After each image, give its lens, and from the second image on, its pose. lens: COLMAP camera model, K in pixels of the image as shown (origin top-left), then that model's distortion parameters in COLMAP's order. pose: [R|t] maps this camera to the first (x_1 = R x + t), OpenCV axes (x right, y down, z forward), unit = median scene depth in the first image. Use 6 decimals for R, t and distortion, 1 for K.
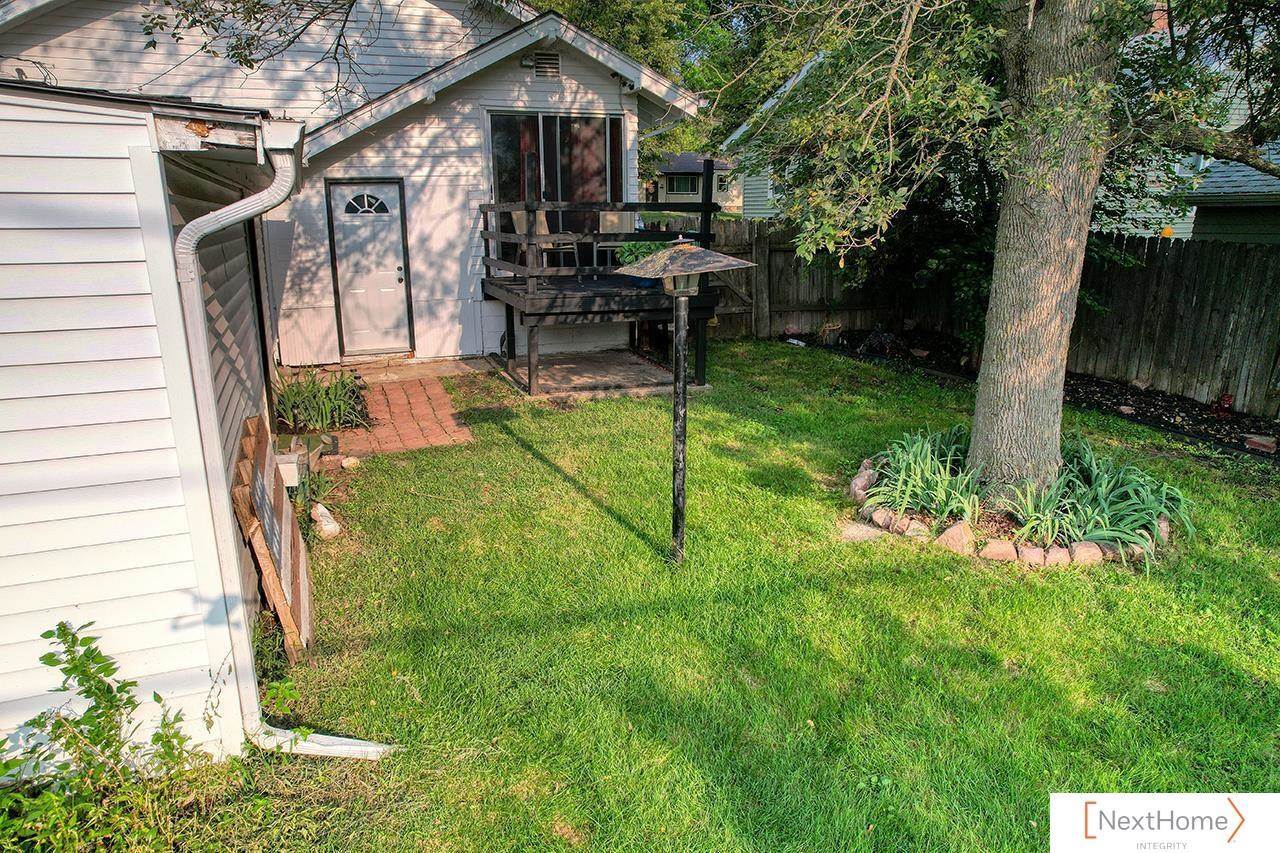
lens RADIAL K [[817.2, 0, 636.9], [0, 817.2, 434.7], [0, 0, 1]] dist [-0.079848, 0.068510]
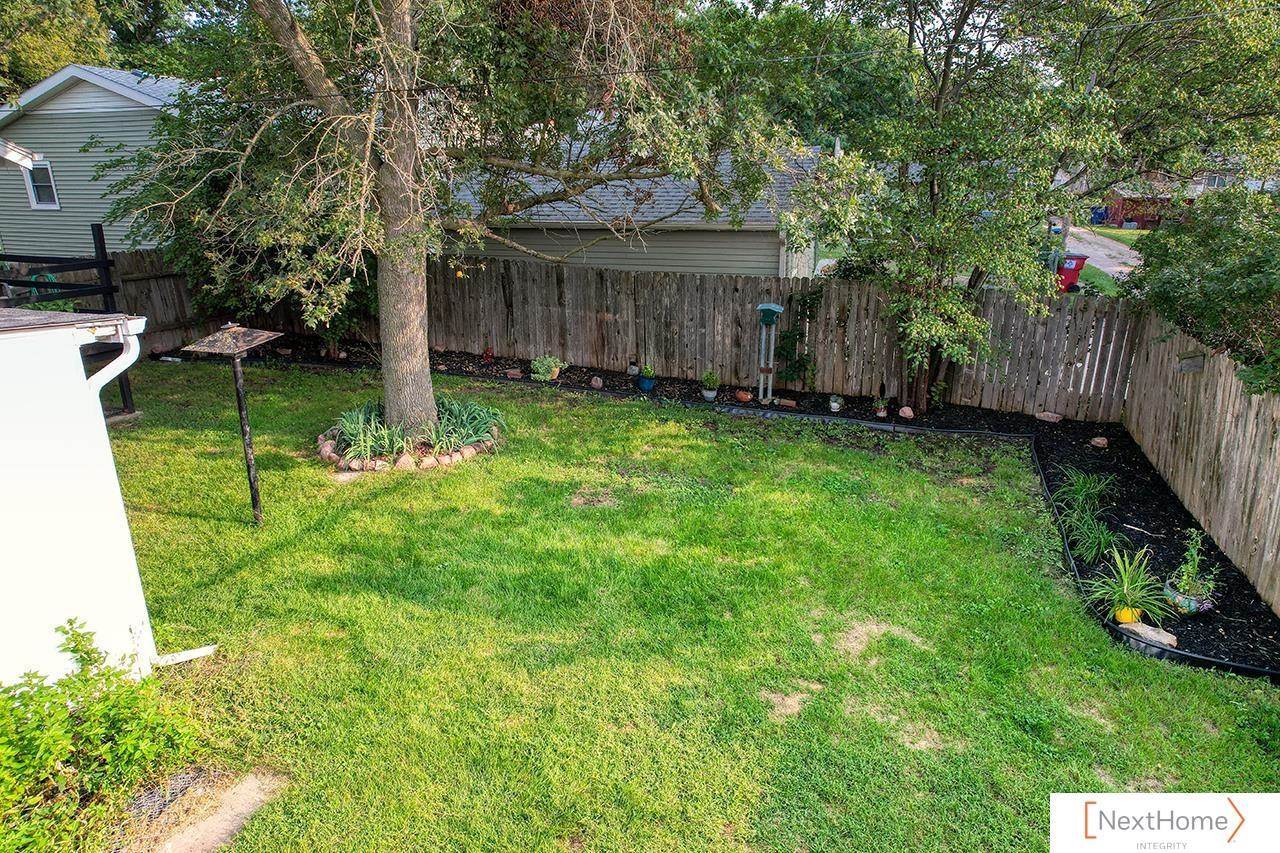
lens RADIAL K [[817.2, 0, 636.9], [0, 817.2, 434.7], [0, 0, 1]] dist [-0.079848, 0.068510]
pose [[0.638139, -0.238463, 0.732062, -0.281200], [0.205503, 0.969086, 0.136535, -0.034751], [-0.741989, 0.063313, 0.667416, -0.280229]]
